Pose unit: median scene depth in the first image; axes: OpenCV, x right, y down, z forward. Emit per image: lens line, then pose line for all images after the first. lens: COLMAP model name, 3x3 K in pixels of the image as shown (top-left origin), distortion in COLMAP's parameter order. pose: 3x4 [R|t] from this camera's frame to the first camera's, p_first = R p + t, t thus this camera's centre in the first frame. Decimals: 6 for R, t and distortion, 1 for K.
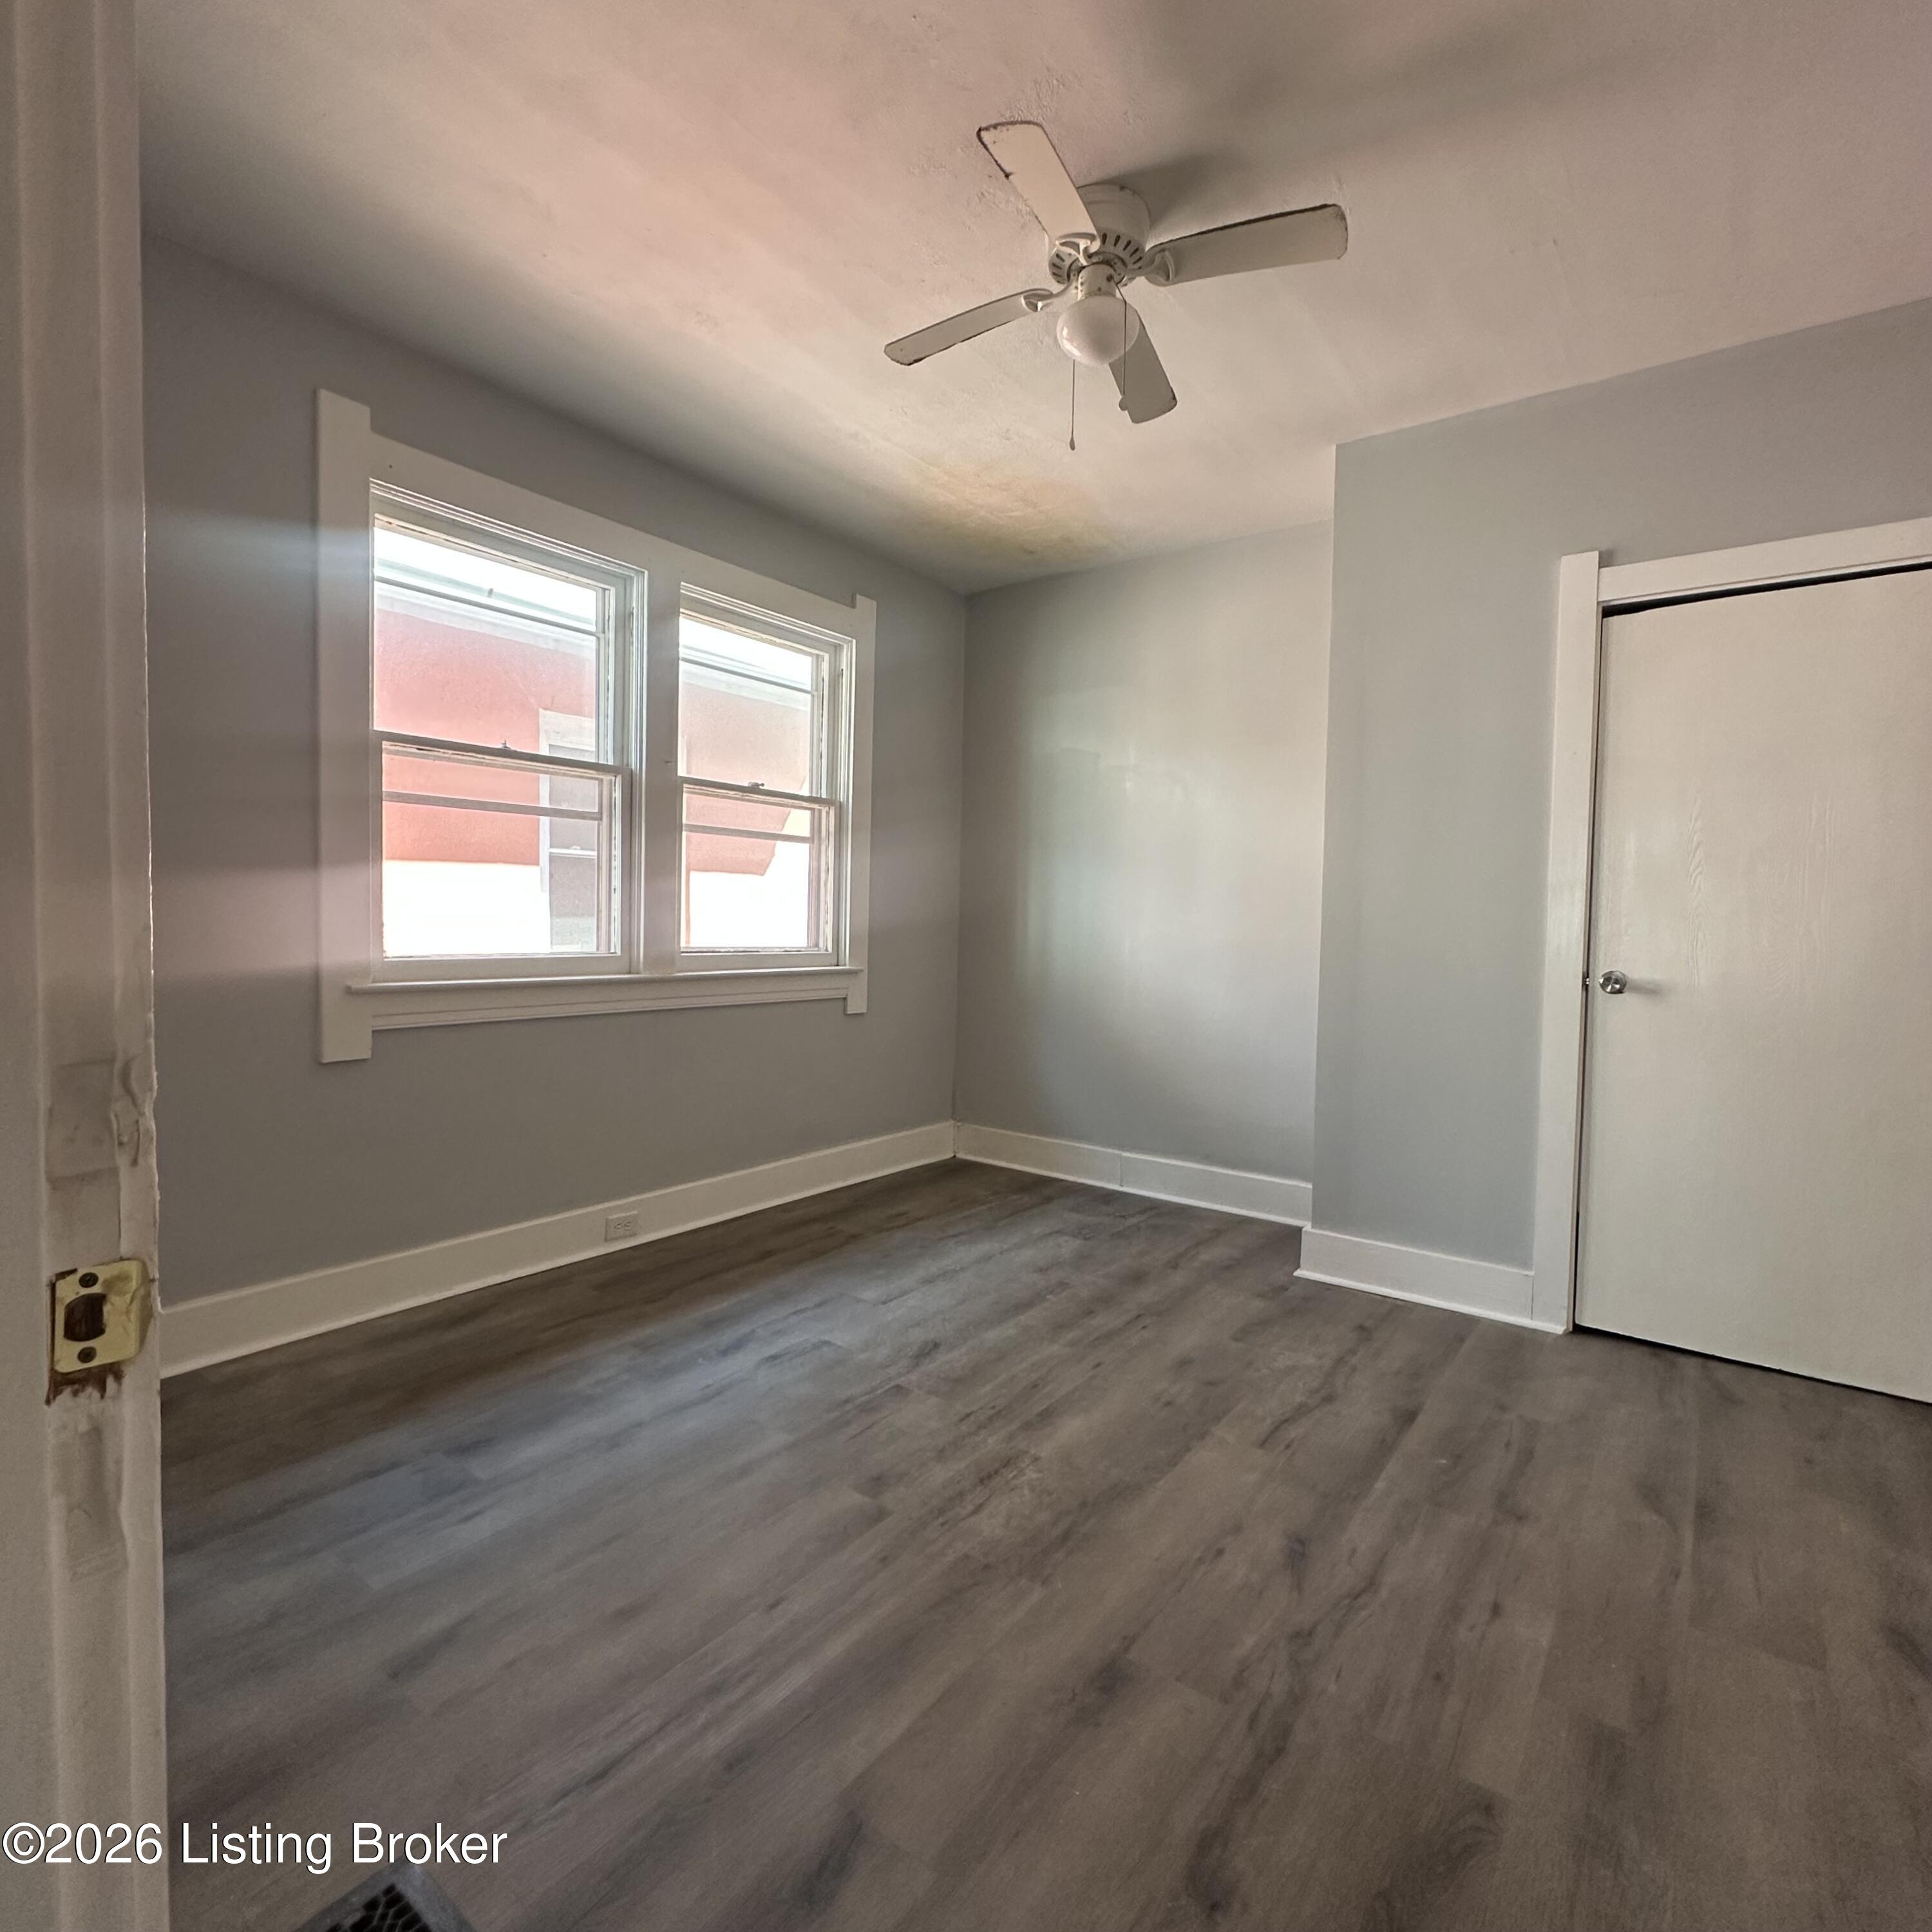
lens RADIAL K [[1030.8, 0, 966.0], [0, 1030.8, 966.0], [0, 0, 1]] dist [-0.005651, 0.001634]
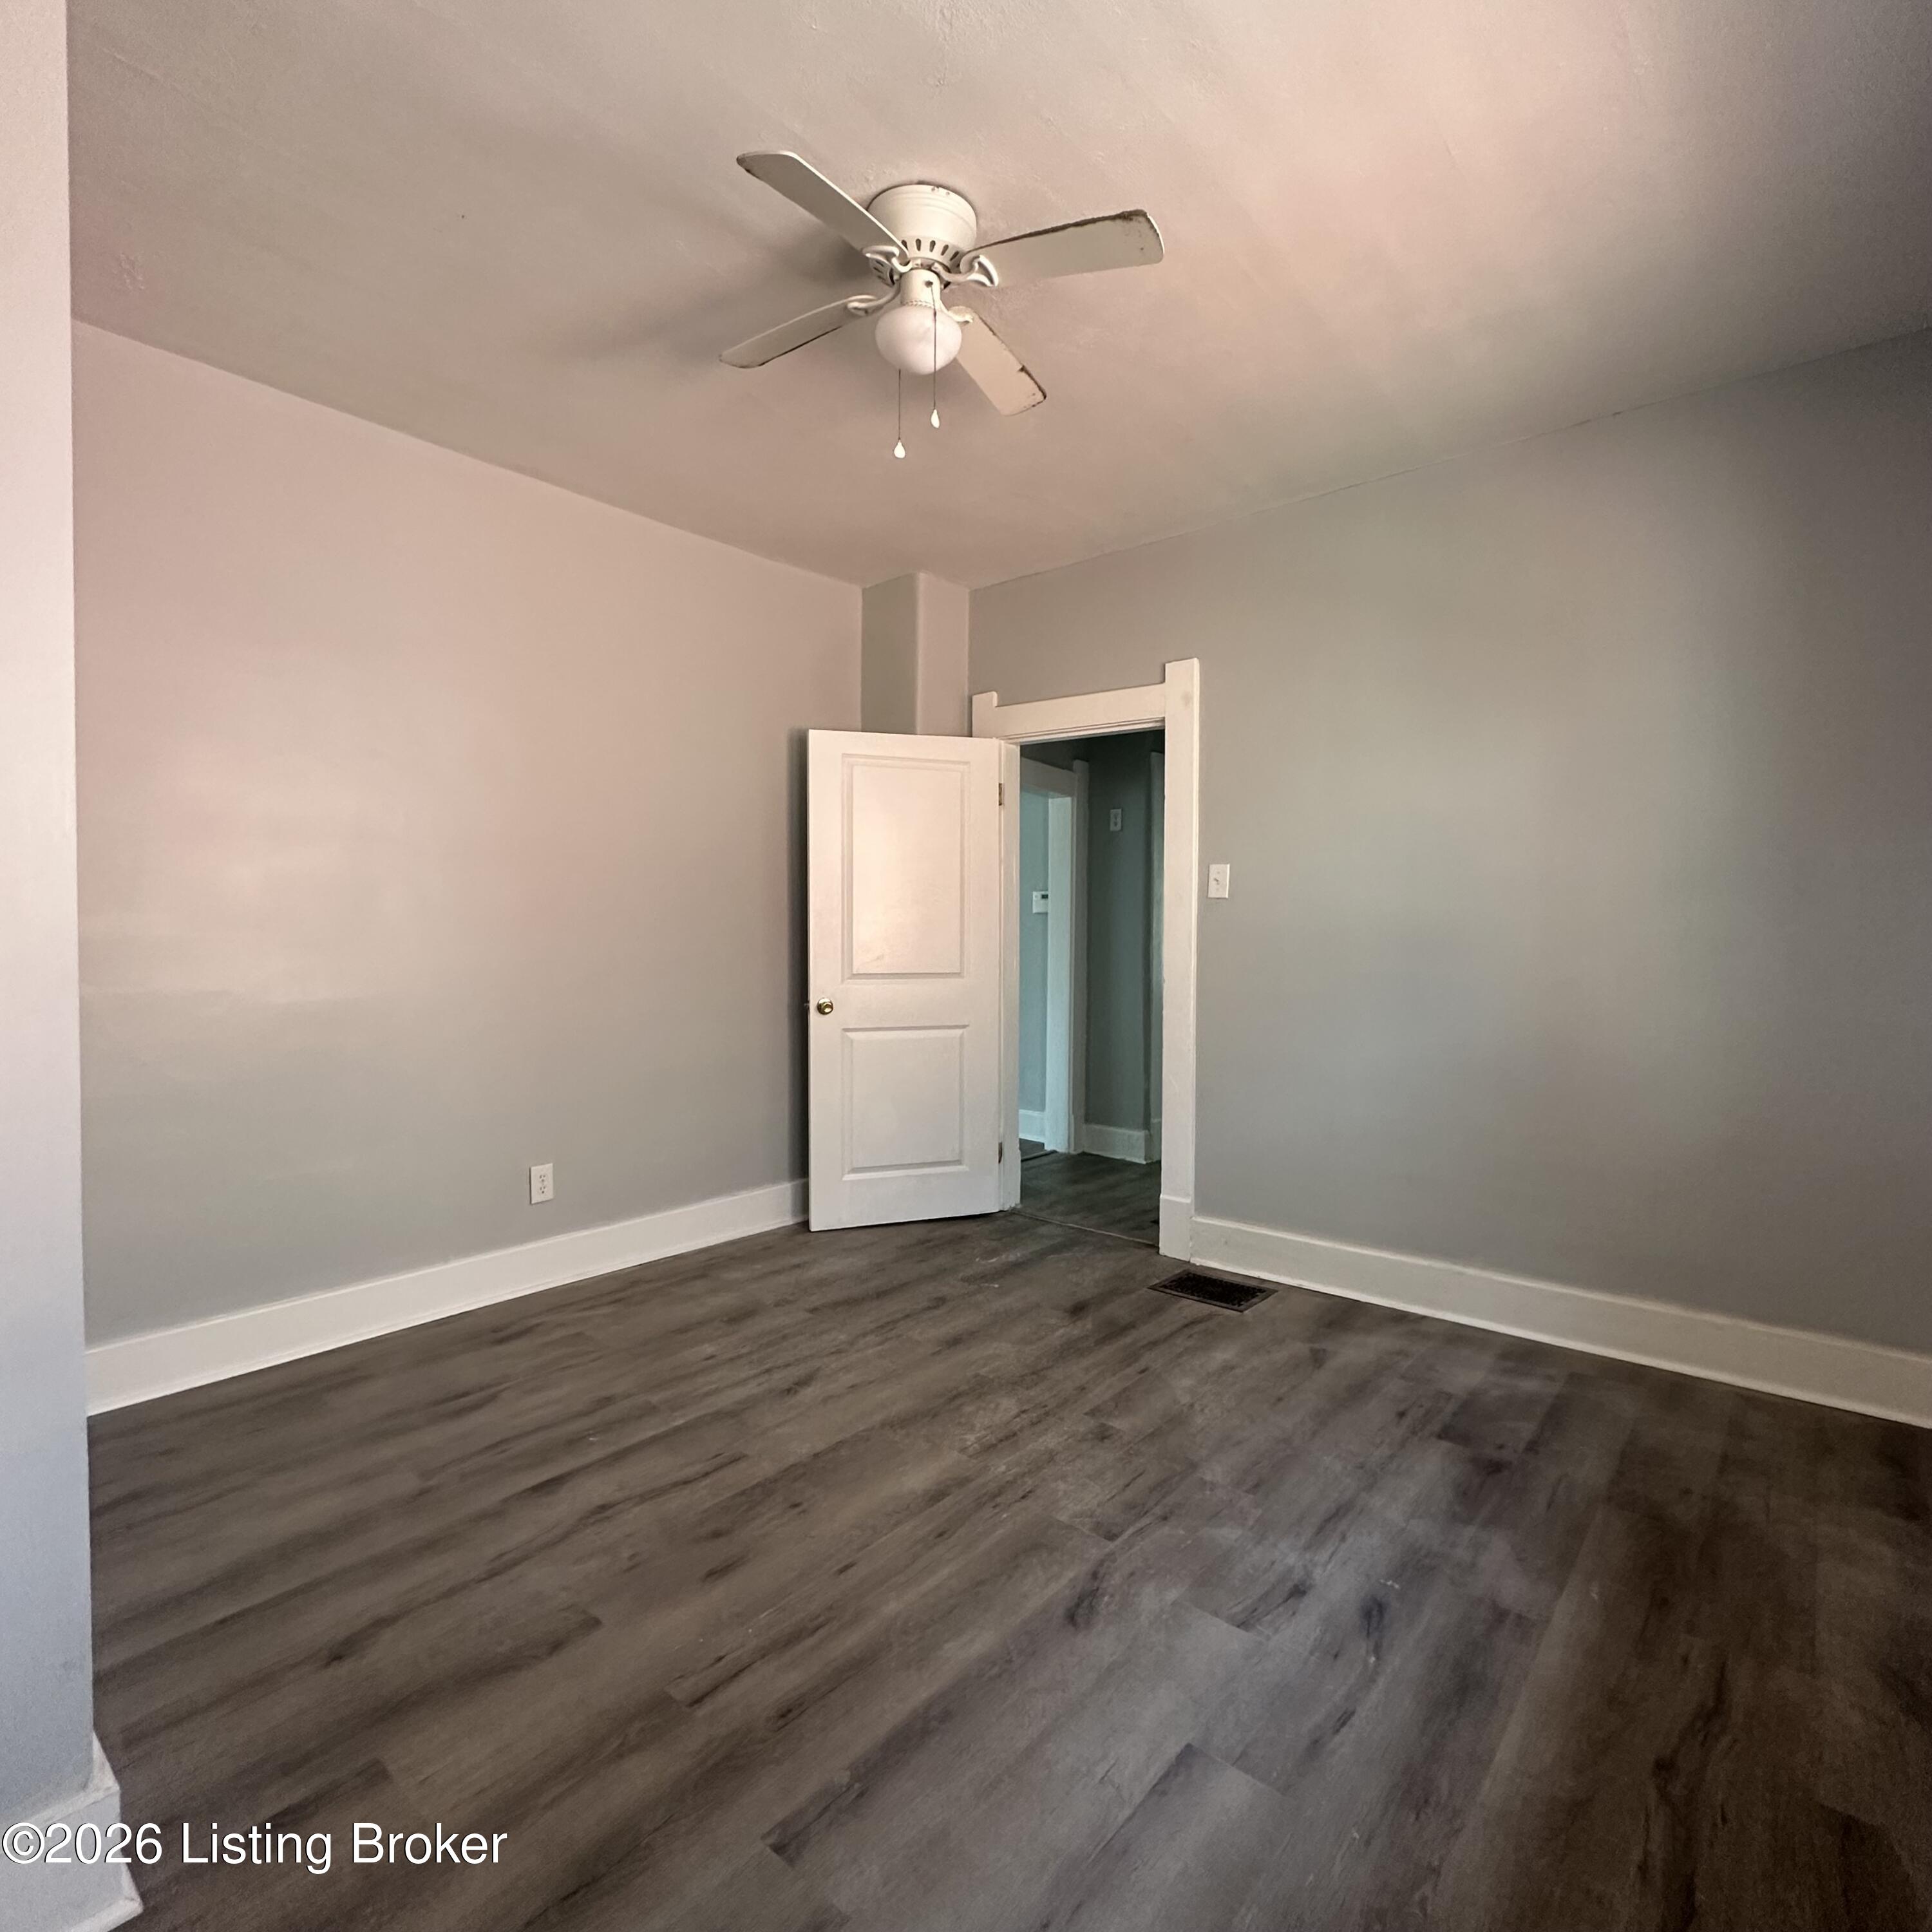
lens RADIAL K [[1030.8, 0, 966.0], [0, 1030.8, 966.0], [0, 0, 1]] dist [-0.005651, 0.001634]
pose [[-0.997570, -0.028700, 0.063488, 0.009775], [-0.023613, 0.996557, 0.079483, -0.112030], [-0.065550, 0.077791, -0.994812, 1.935406]]
